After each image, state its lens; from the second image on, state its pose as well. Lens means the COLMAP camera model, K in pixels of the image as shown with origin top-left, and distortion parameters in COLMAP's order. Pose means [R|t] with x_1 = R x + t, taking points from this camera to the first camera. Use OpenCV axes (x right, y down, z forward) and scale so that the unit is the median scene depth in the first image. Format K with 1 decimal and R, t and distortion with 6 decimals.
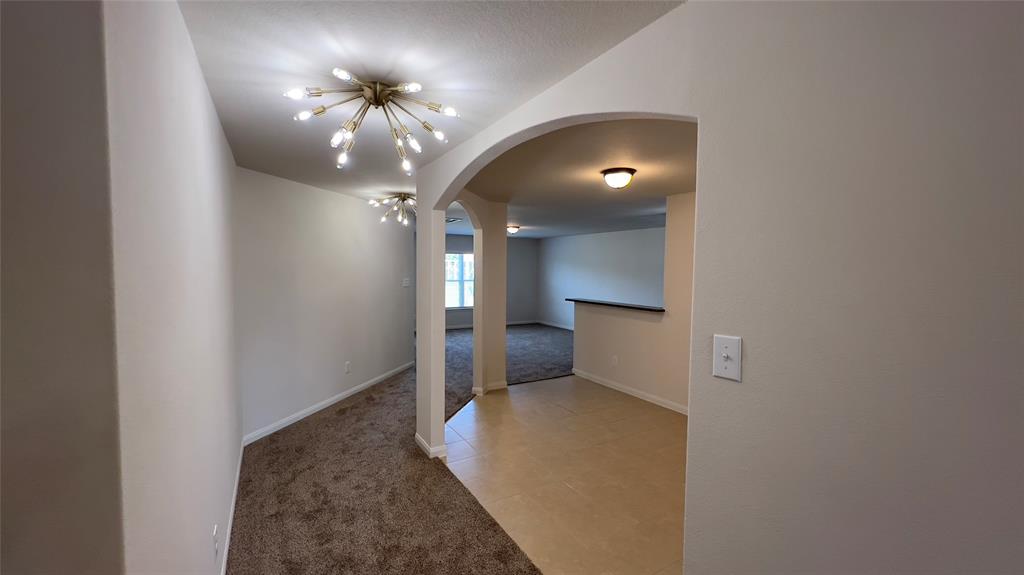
lens RADIAL K [[408.4, 0, 516.6], [0, 408.4, 288.7], [0, 0, 1]] dist [-0.004430, 0.000733]
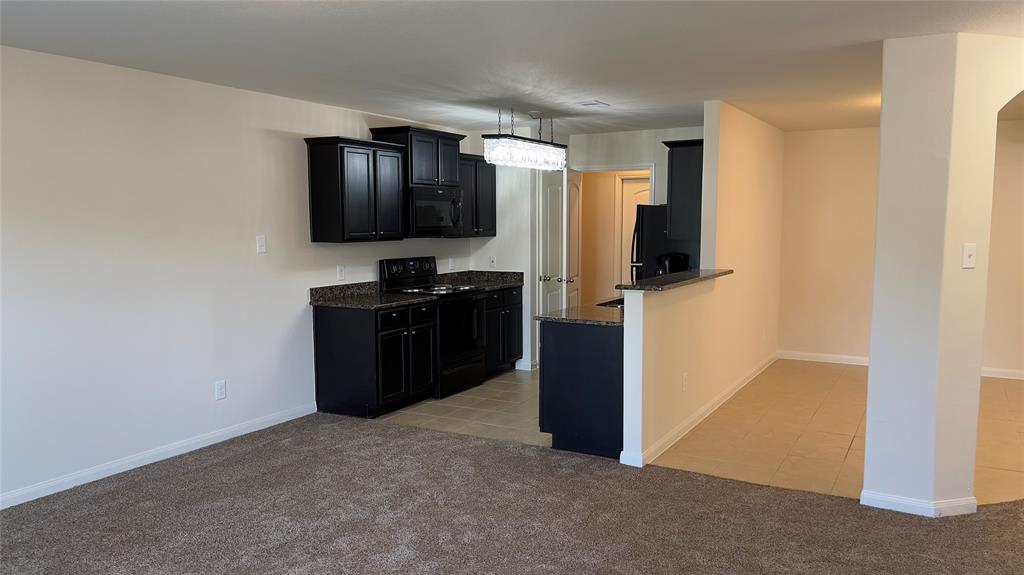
lens RADIAL K [[754.0, 0, 517.6], [0, 754.0, 296.7], [0, 0, 1]] dist [0.033942, -0.017686]
pose [[-0.492527, -0.100757, 0.864445, -0.517948], [0.040929, 0.989495, 0.138651, -0.084734], [-0.869334, 0.103670, -0.483229, 1.722652]]
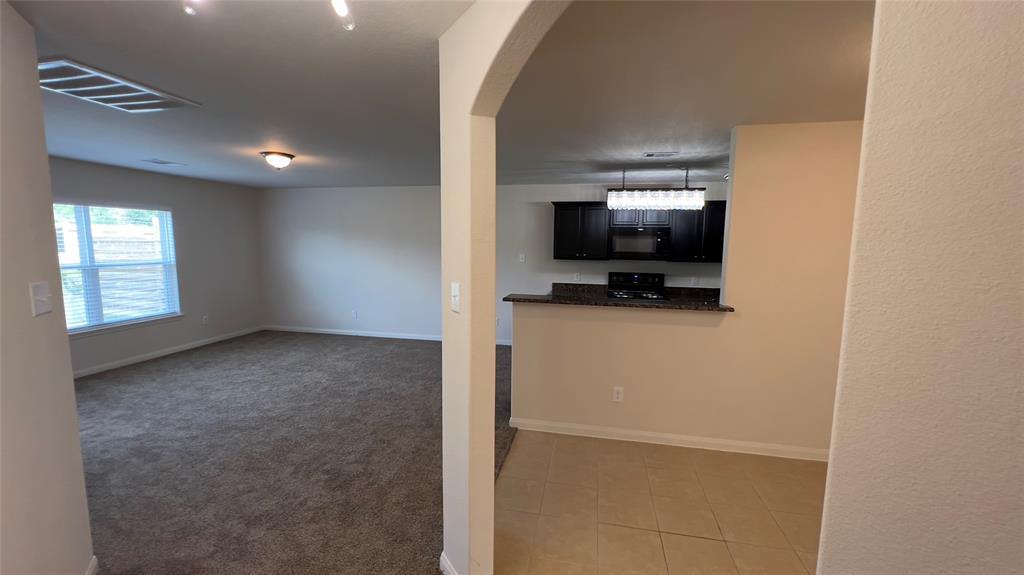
lens RADIAL K [[408.4, 0, 514.7], [0, 408.4, 286.2], [0, 0, 1]] dist [-0.004430, 0.000733]
pose [[0.677388, -0.080074, 0.731254, -0.305260], [0.031783, 0.996316, 0.079657, -0.038932], [-0.734939, -0.030717, 0.677438, 0.733313]]
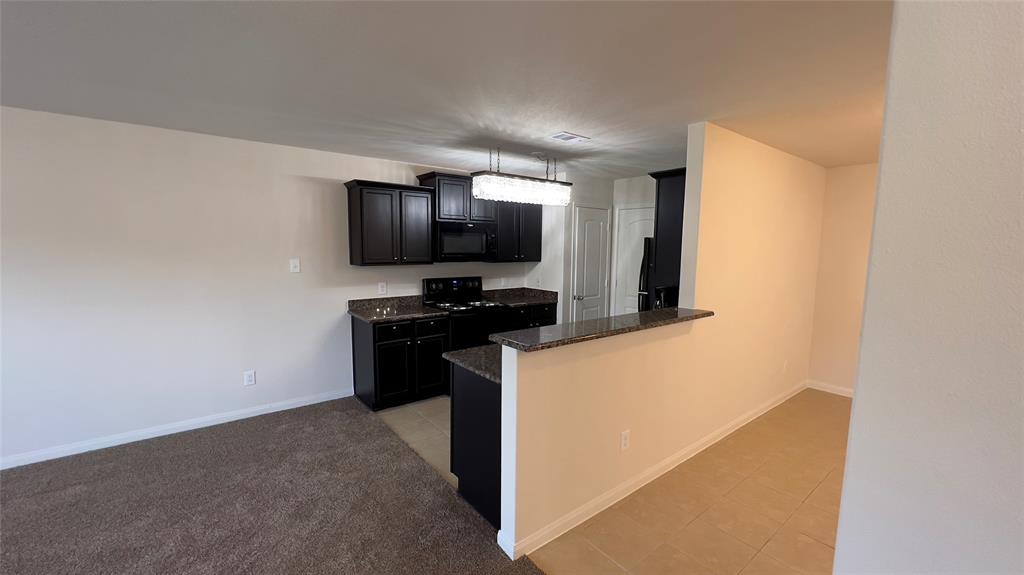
lens RADIAL K [[408.4, 0, 512.2], [0, 408.4, 286.6], [0, 0, 1]] dist [-0.004430, 0.000733]
pose [[-0.122831, -0.119013, 0.985266, -0.192503], [0.036040, 0.991594, 0.124271, -0.065216], [-0.991773, 0.050773, -0.117509, 1.219752]]
